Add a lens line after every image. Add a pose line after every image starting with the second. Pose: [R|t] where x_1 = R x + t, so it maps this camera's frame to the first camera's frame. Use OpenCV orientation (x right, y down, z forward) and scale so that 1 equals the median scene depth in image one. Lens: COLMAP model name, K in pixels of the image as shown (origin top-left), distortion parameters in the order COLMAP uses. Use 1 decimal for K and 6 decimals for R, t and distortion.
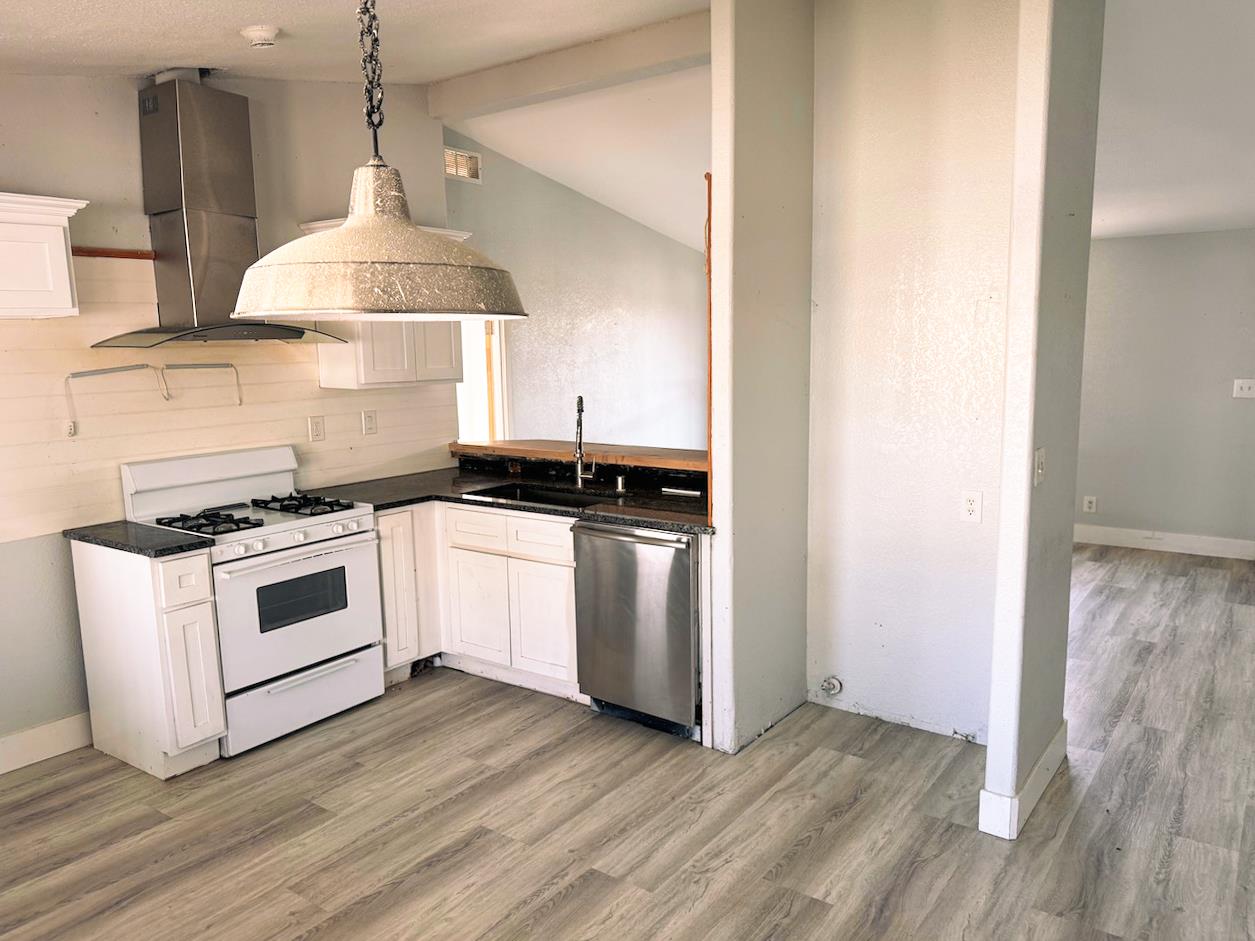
lens RADIAL K [[911.9, 0, 625.5], [0, 911.9, 476.4], [0, 0, 1]] dist [0.064292, -0.047246]
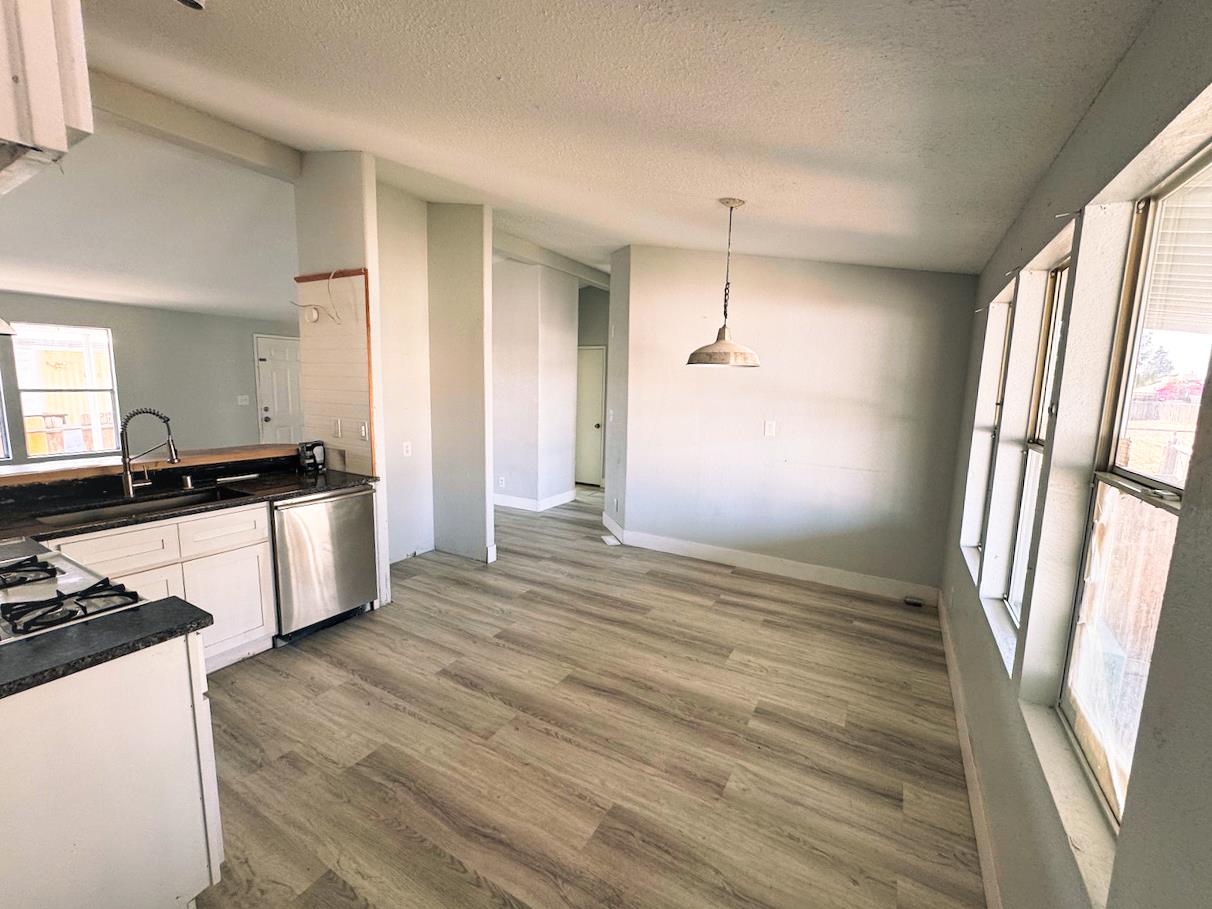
lens RADIAL K [[507.9, 0, 603.7], [0, 507.9, 457.5], [0, 0, 1]] dist [0.022198, 0.000145]
pose [[-0.108122, -0.129235, 0.985702, -0.752882], [0.127765, 0.981486, 0.142696, -0.052355], [-0.985893, 0.141367, -0.089609, 0.561755]]
